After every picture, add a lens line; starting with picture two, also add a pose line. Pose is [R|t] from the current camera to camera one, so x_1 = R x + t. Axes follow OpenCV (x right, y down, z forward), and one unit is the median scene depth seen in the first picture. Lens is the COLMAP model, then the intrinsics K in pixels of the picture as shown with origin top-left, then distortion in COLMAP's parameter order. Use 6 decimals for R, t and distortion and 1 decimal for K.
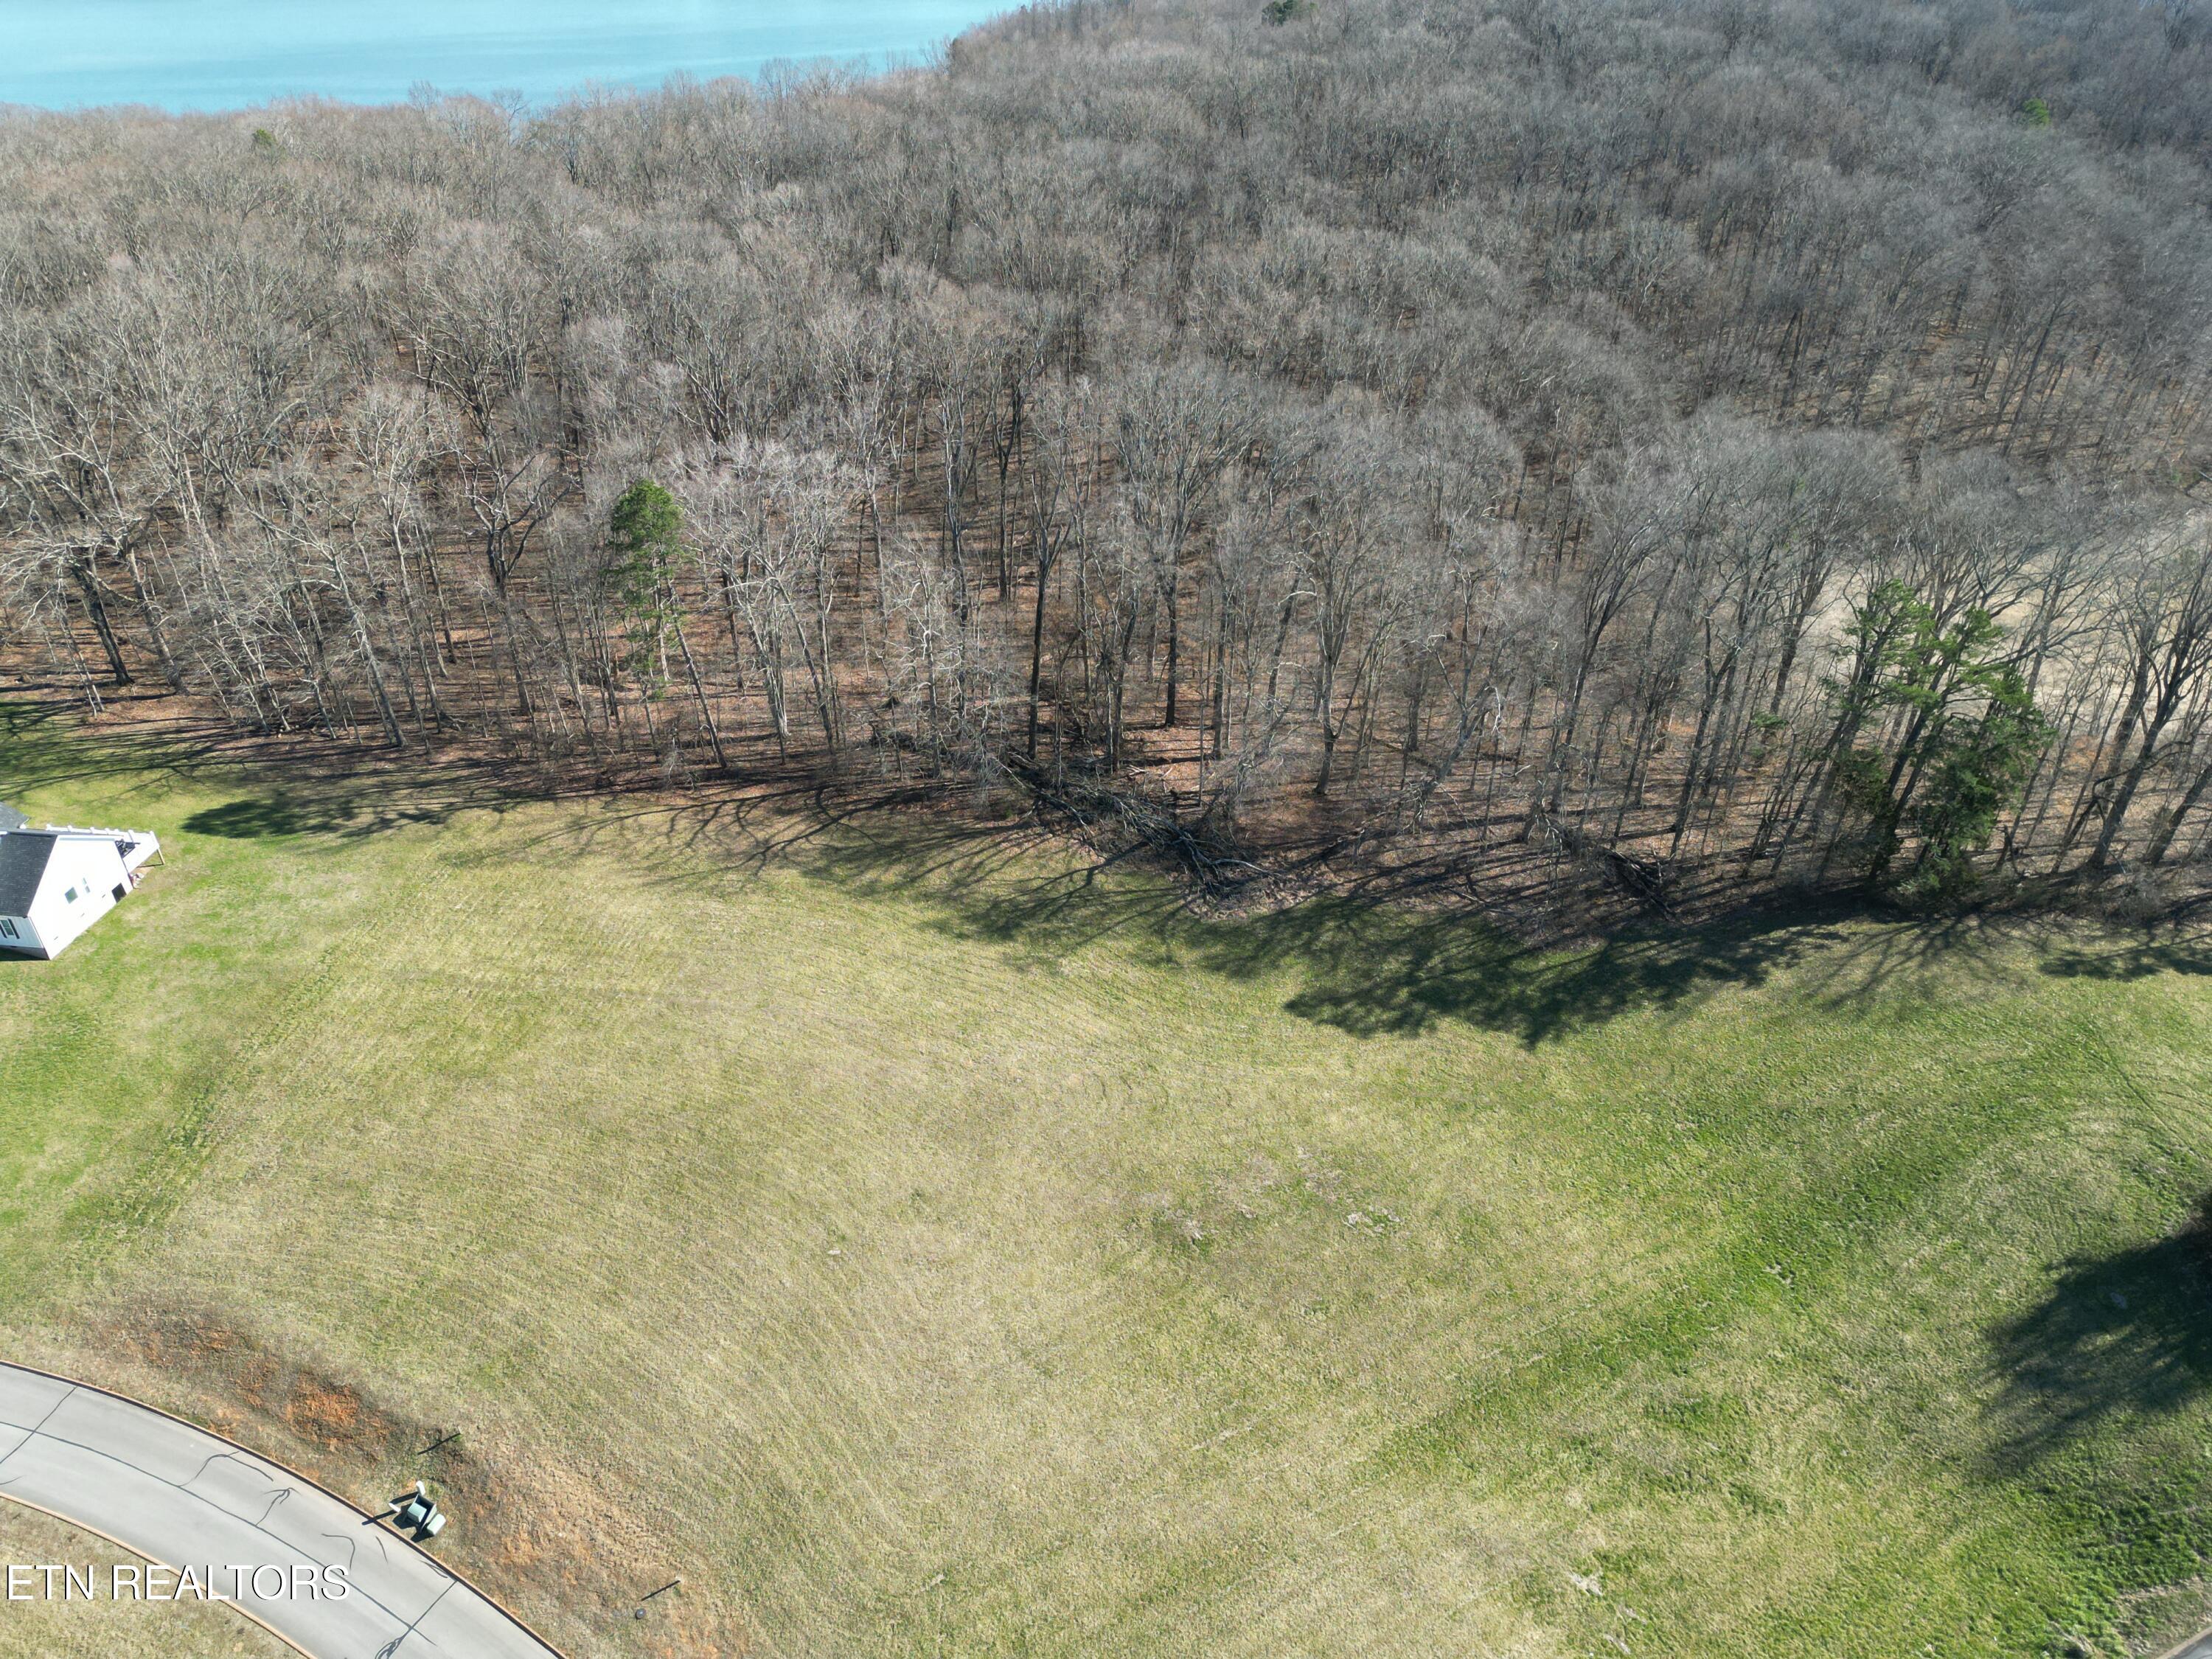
lens RADIAL K [[1548.8, 0, 1111.8], [0, 1548.8, 819.8], [0, 0, 1]] dist [0.078003, -0.079230]
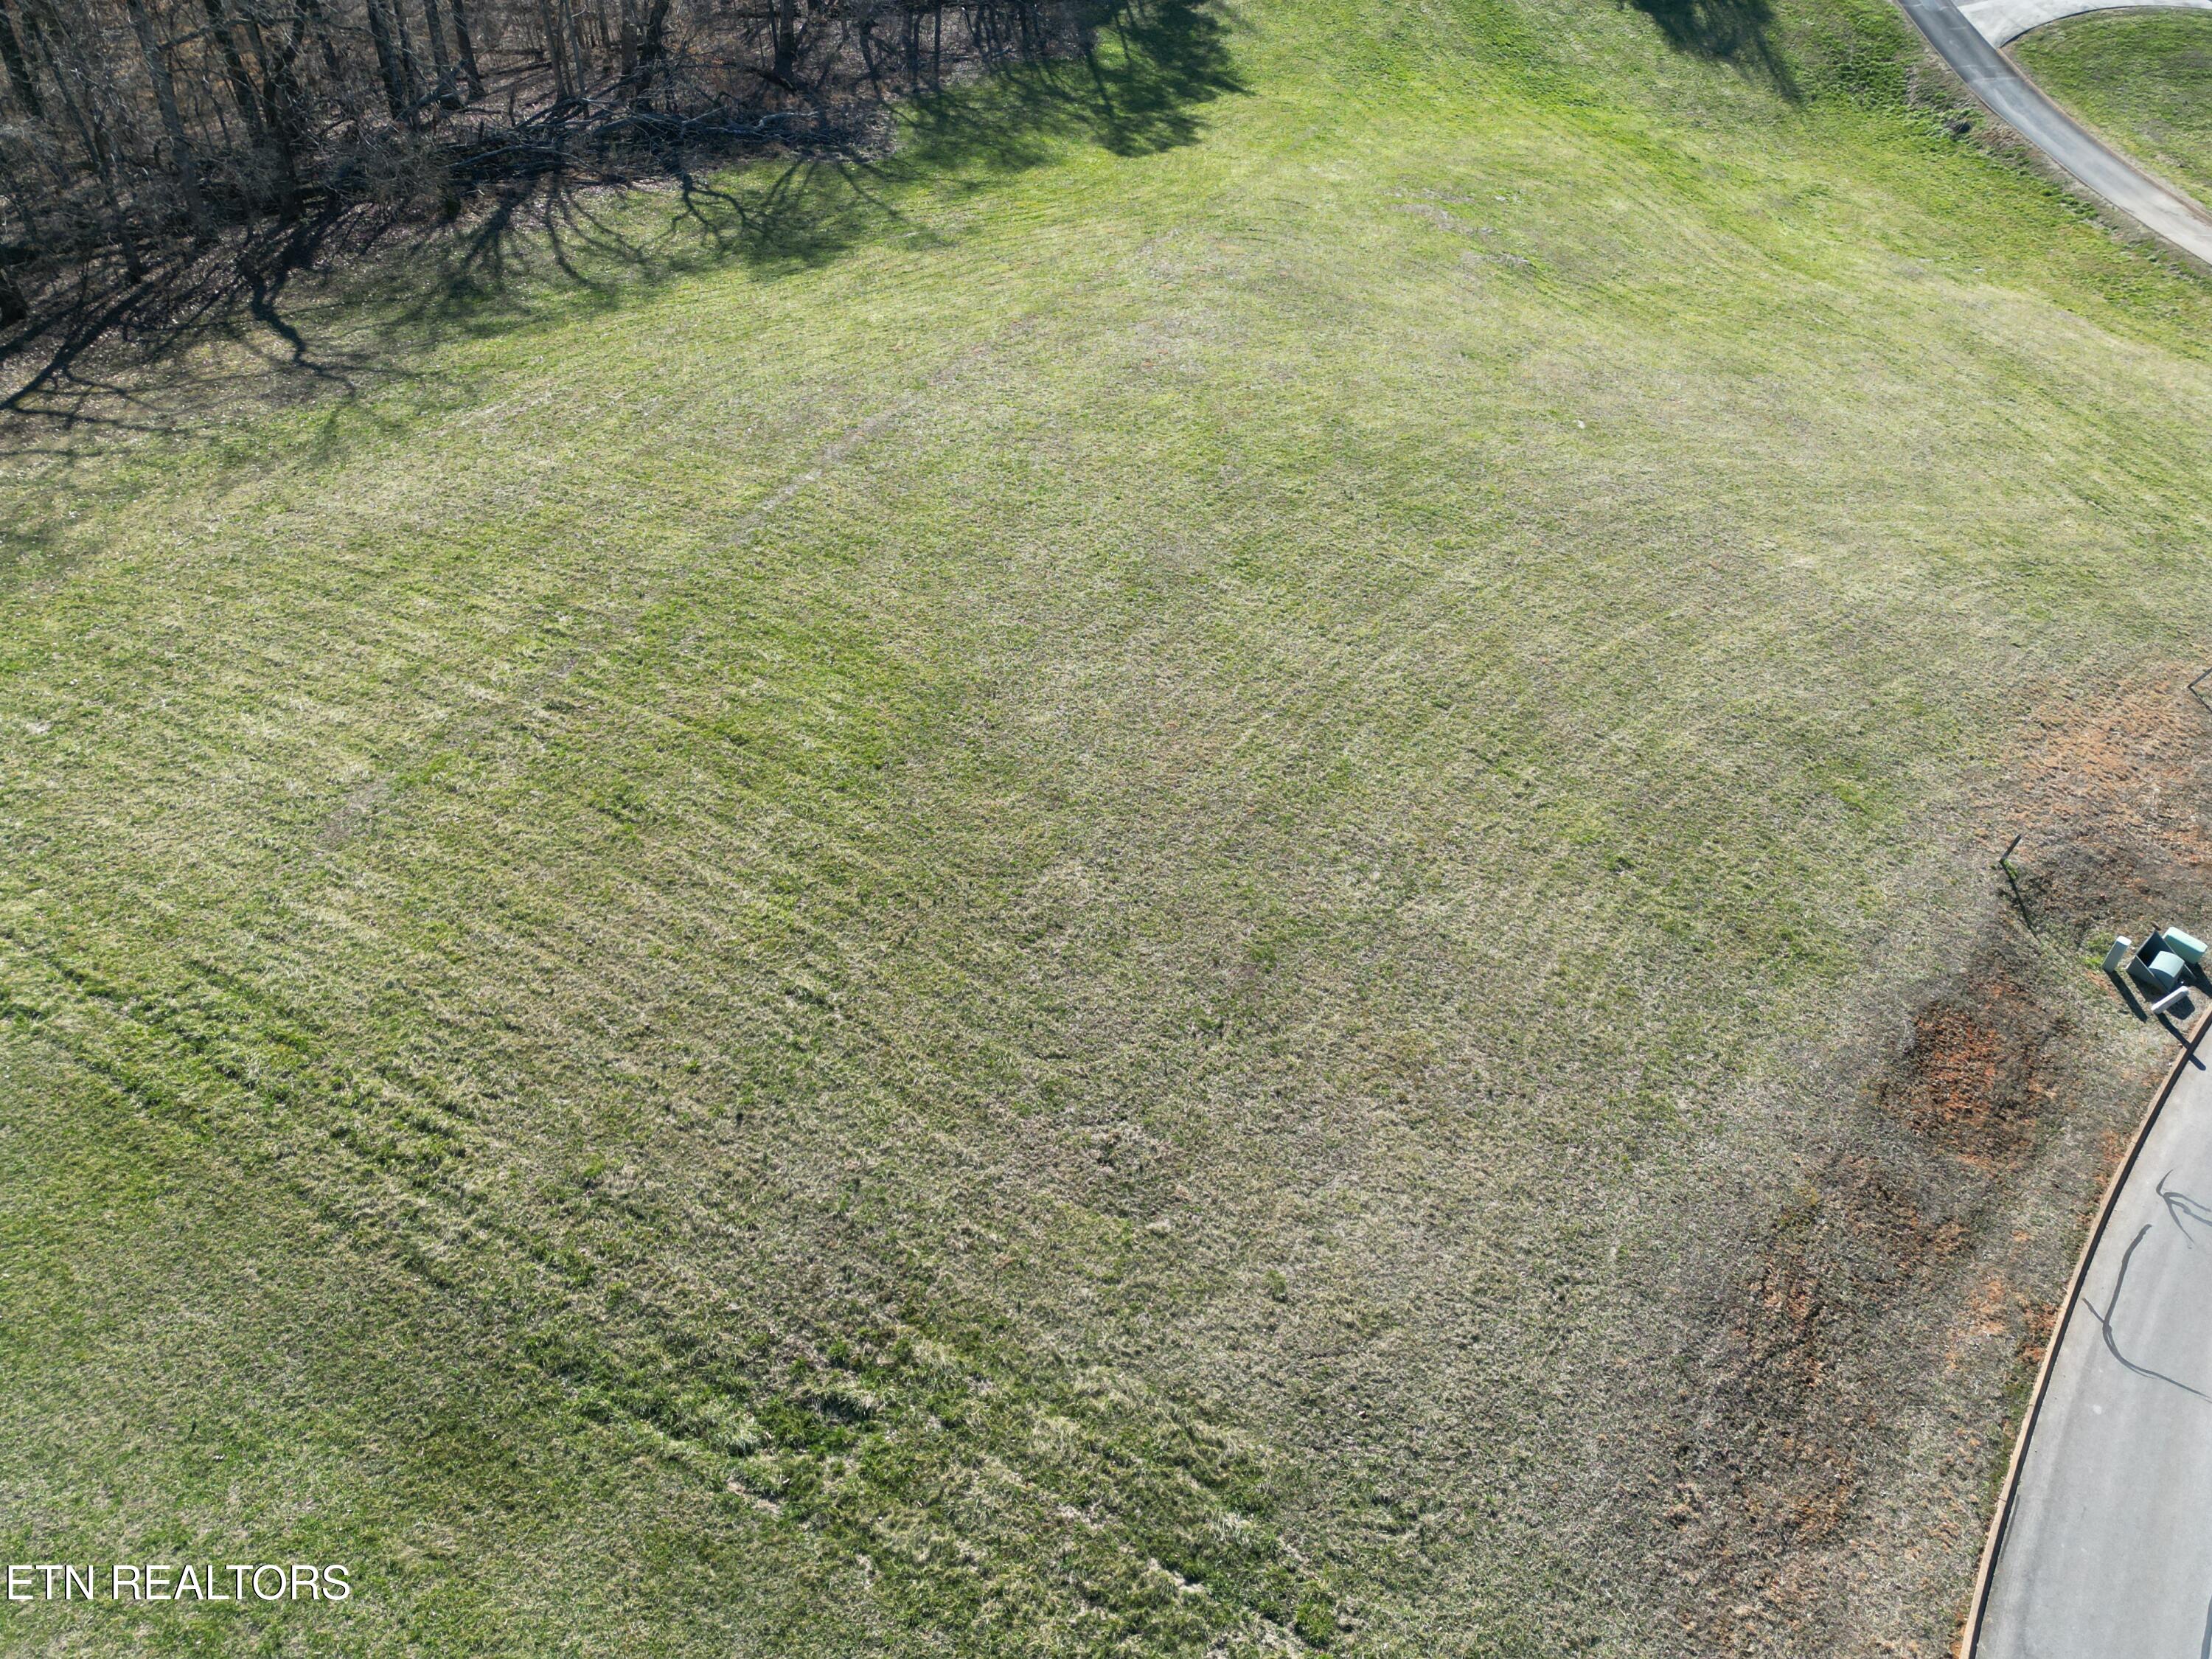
lens RADIAL K [[1539.5, 0, 1106.0], [0, 1539.5, 829.5], [0, 0, 1]] dist [0.091932, -0.095312]
pose [[0.316923, -0.625096, 0.713313, -0.776056], [0.519091, 0.743760, 0.421147, 0.065497], [-0.793791, 0.236803, 0.560197, 0.921369]]
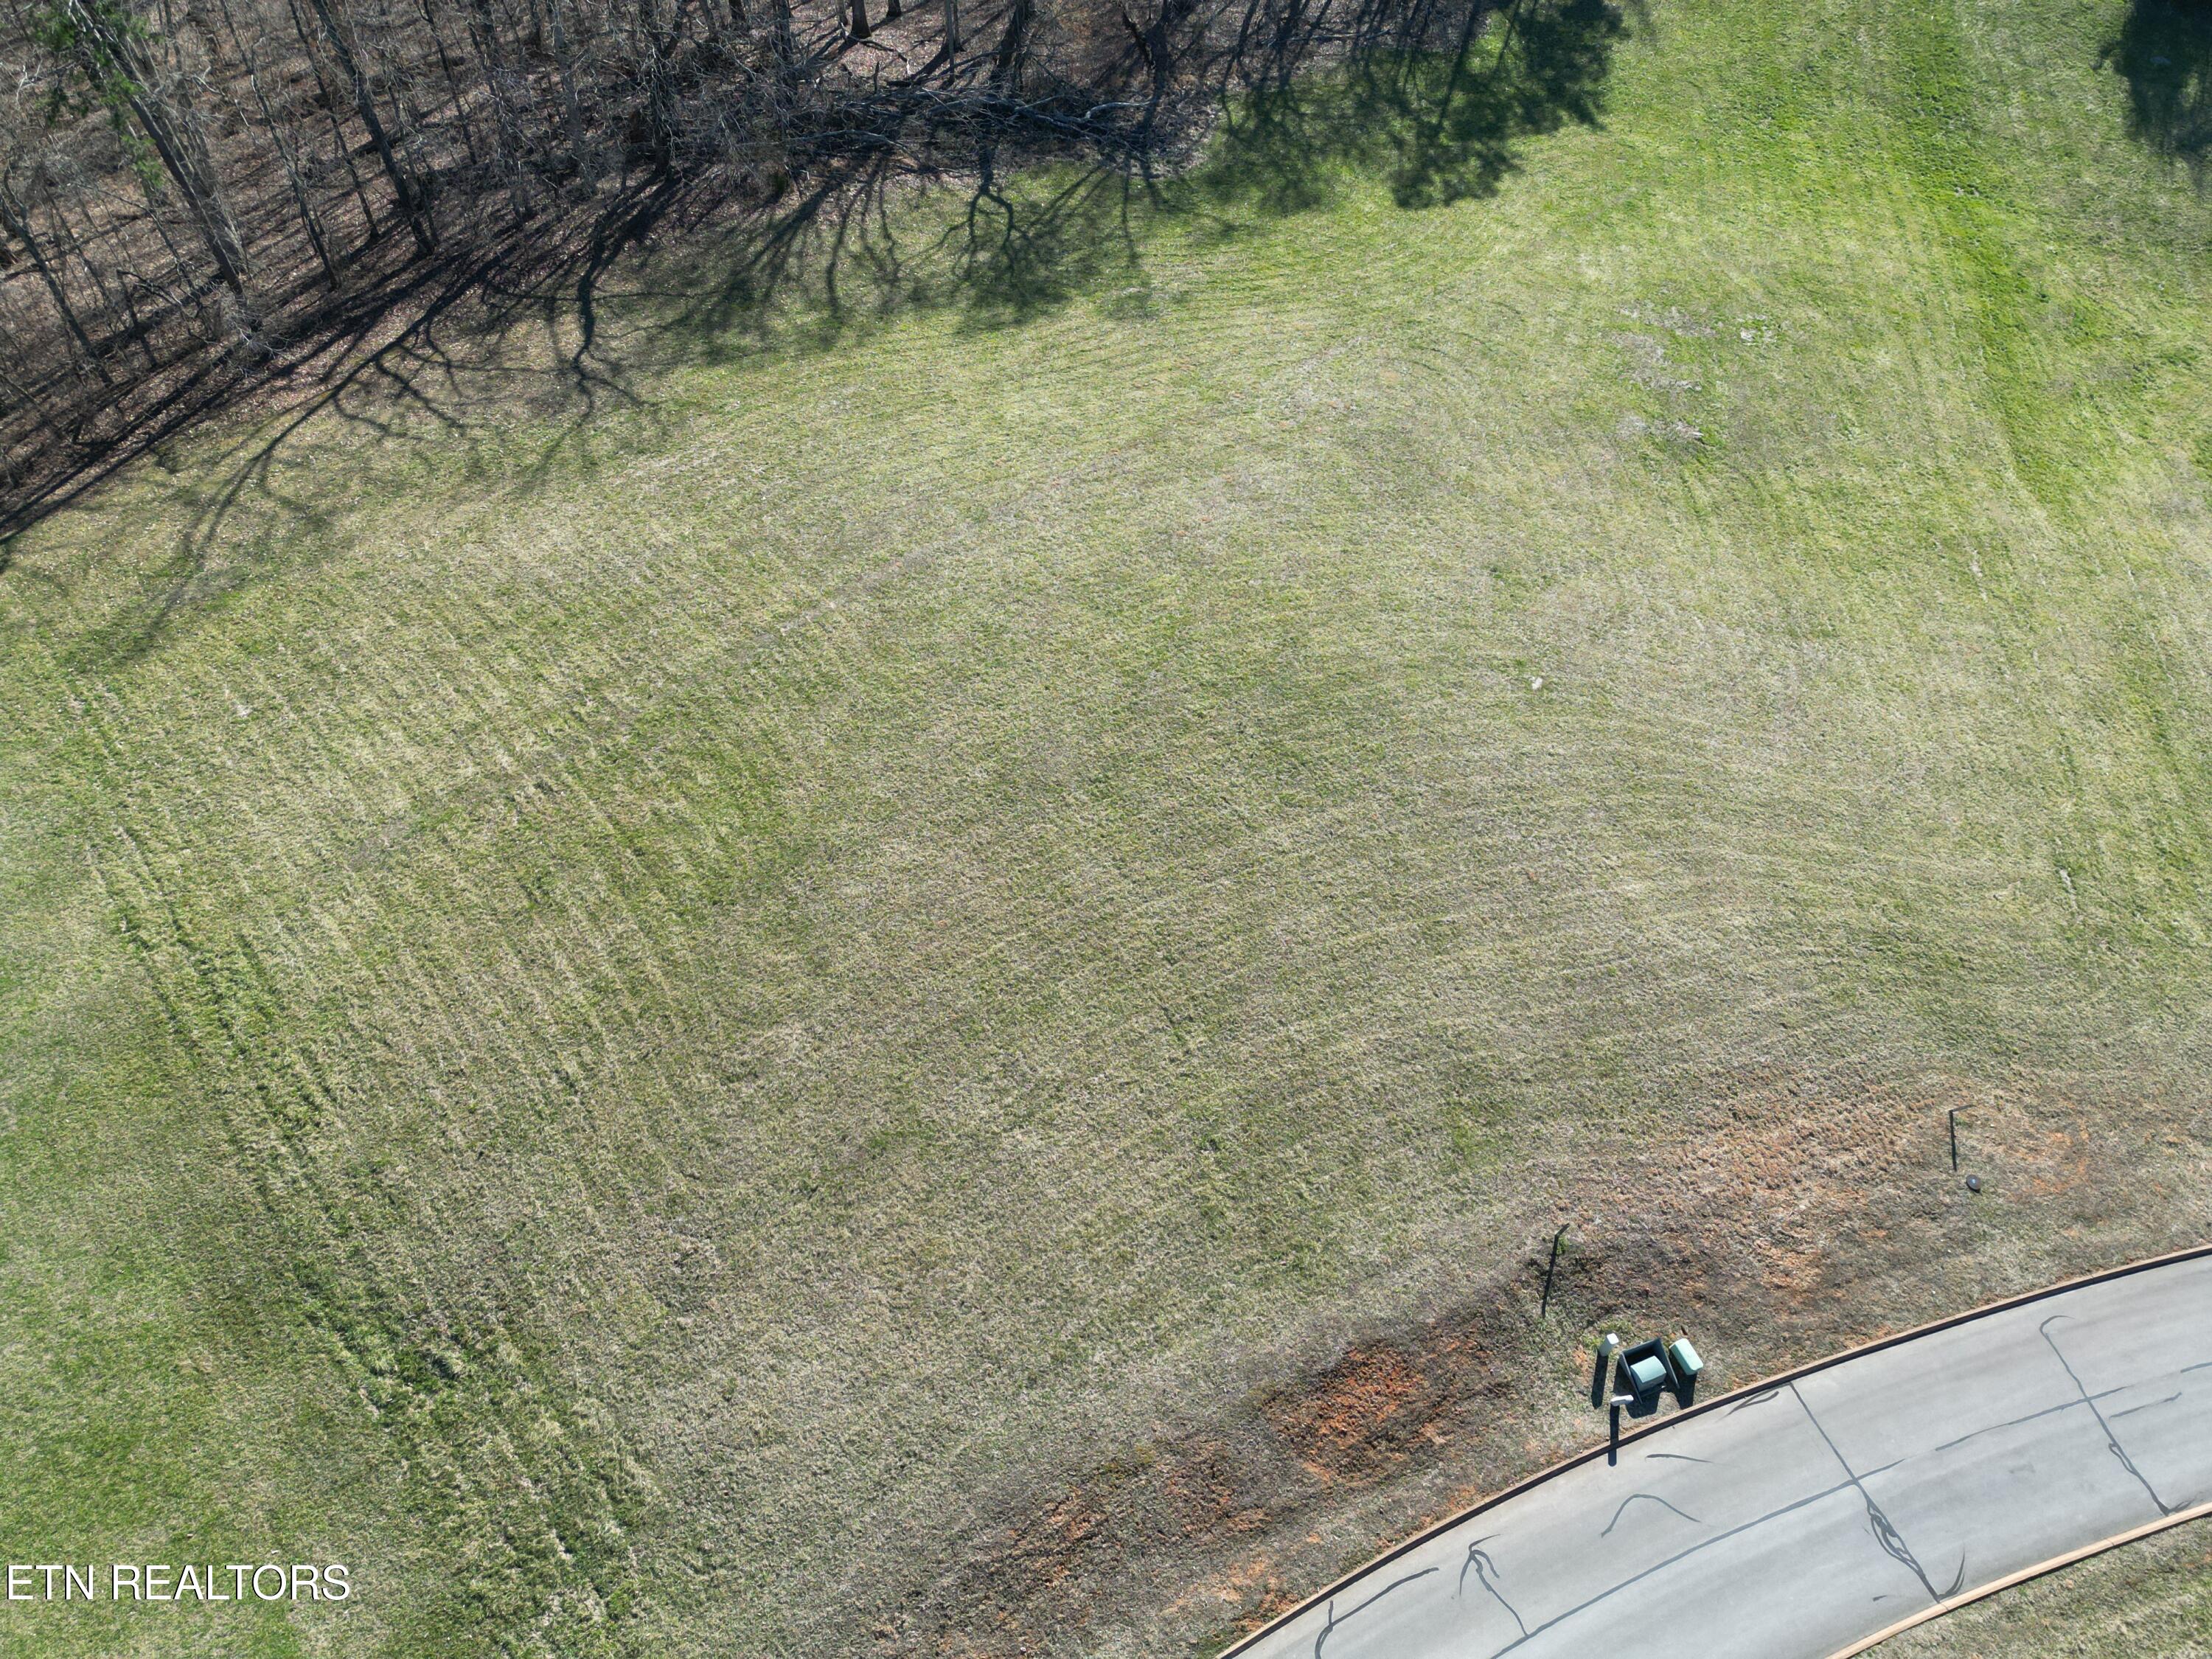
lens RADIAL K [[1539.5, 0, 1106.0], [0, 1539.5, 829.5], [0, 0, 1]] dist [0.091932, -0.095312]
pose [[0.652668, -0.581356, 0.485850, -0.664572], [0.417900, 0.811126, 0.409187, 0.003344], [-0.631969, -0.064027, 0.772344, 0.680263]]
